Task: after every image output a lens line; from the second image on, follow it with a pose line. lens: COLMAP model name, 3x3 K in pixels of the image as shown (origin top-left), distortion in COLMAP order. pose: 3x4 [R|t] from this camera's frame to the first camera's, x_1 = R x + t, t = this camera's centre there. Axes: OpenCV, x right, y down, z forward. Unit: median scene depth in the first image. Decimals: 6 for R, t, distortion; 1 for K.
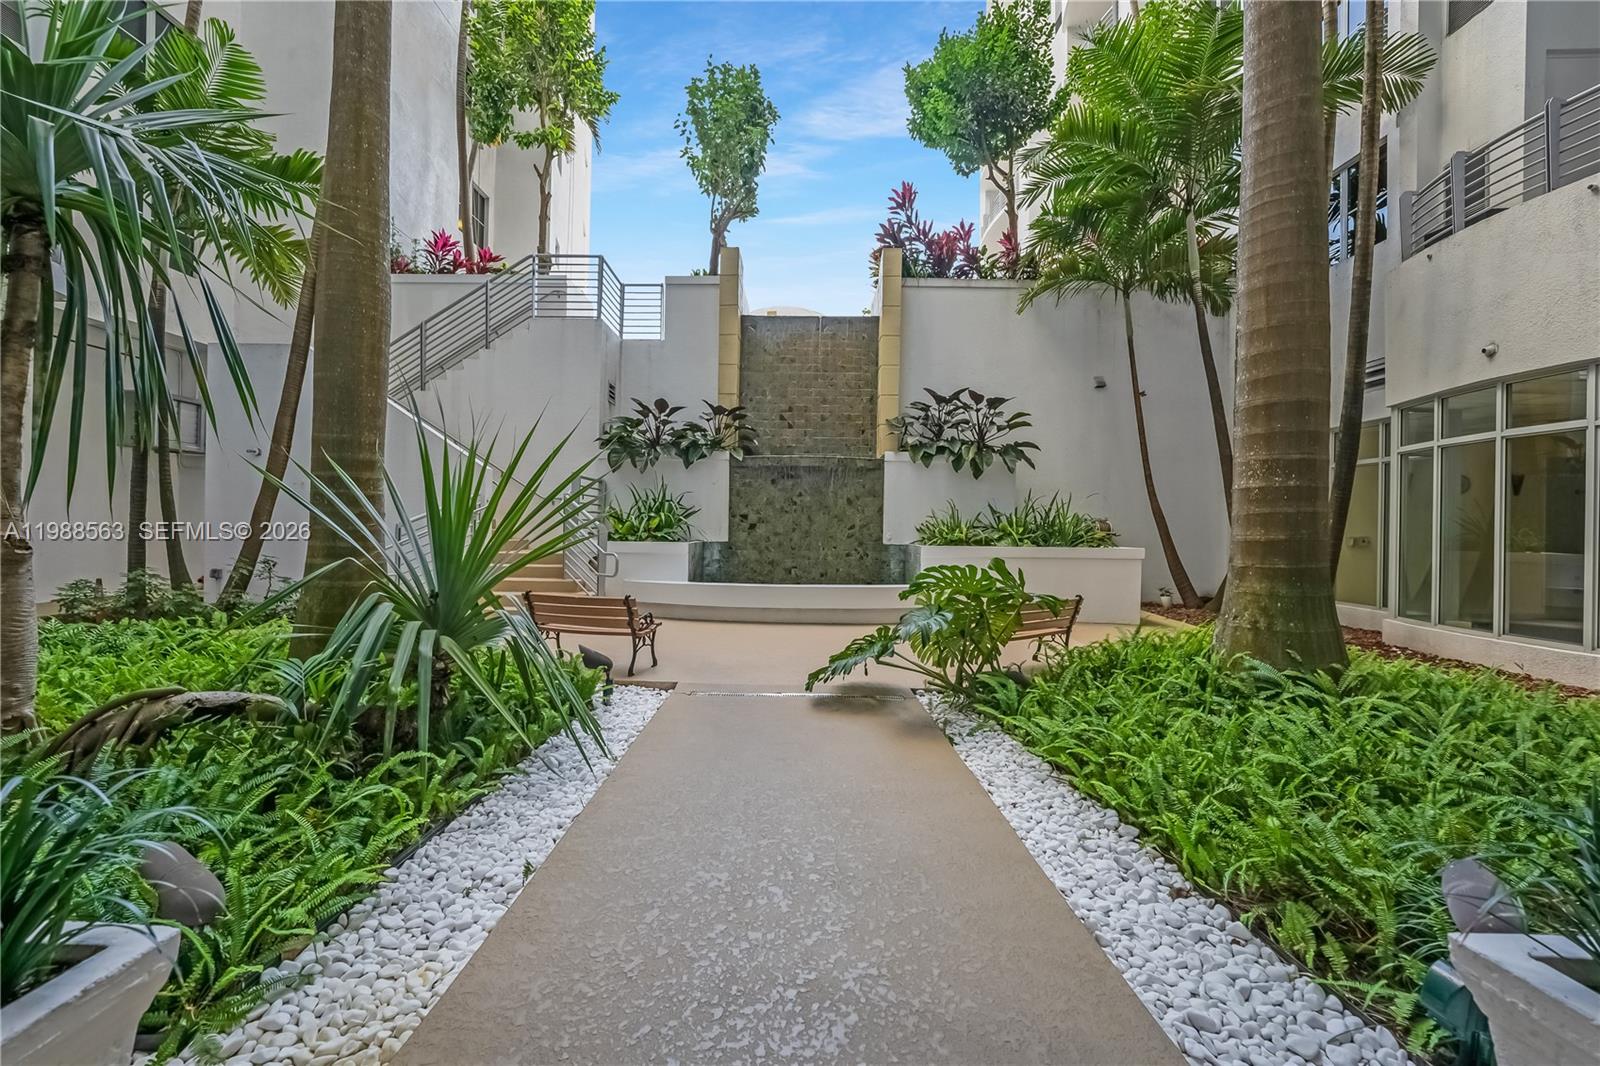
lens RADIAL K [[670.9, 0, 800.0], [0, 670.9, 533.0], [0, 0, 1]] dist [0.000445, -0.000001]
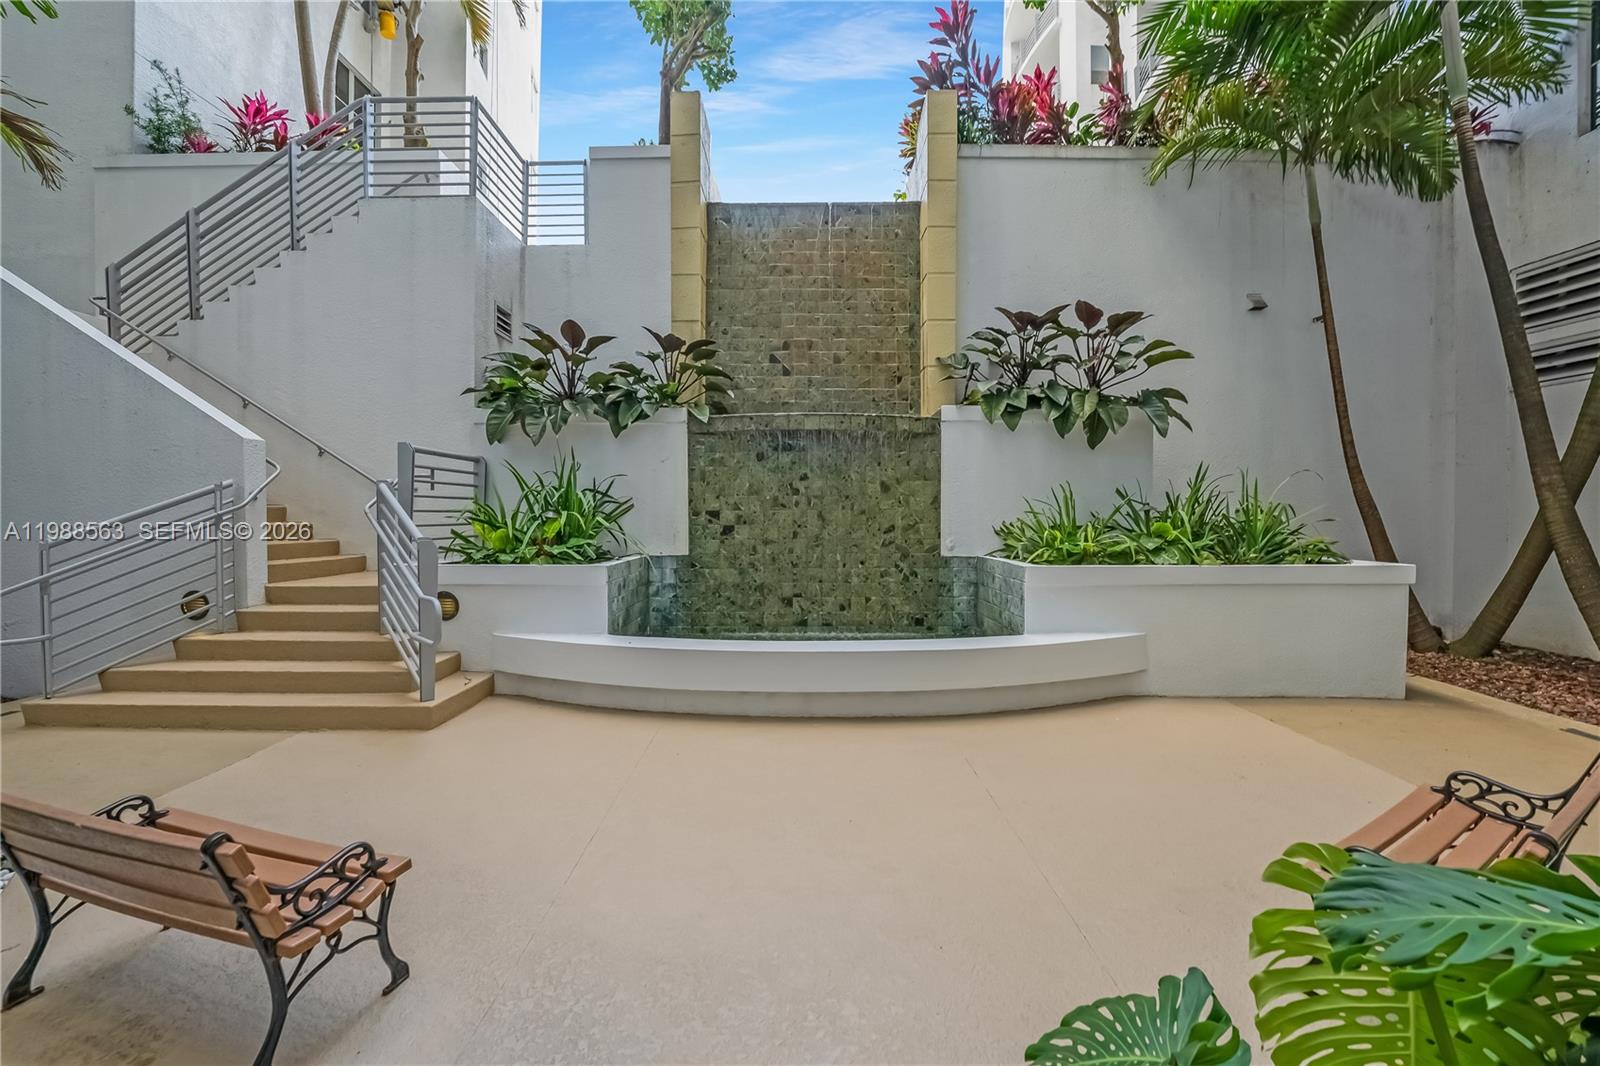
lens RADIAL K [[650.2, 0, 845.5], [0, 650.2, 534.1], [0, 0, 1]] dist [-0.025171, 0.000017]
pose [[0.996946, -0.018865, 0.075777, -0.008162], [0.017127, 0.999576, 0.023530, -0.018088], [-0.076189, -0.022160, 0.996847, 0.392647]]
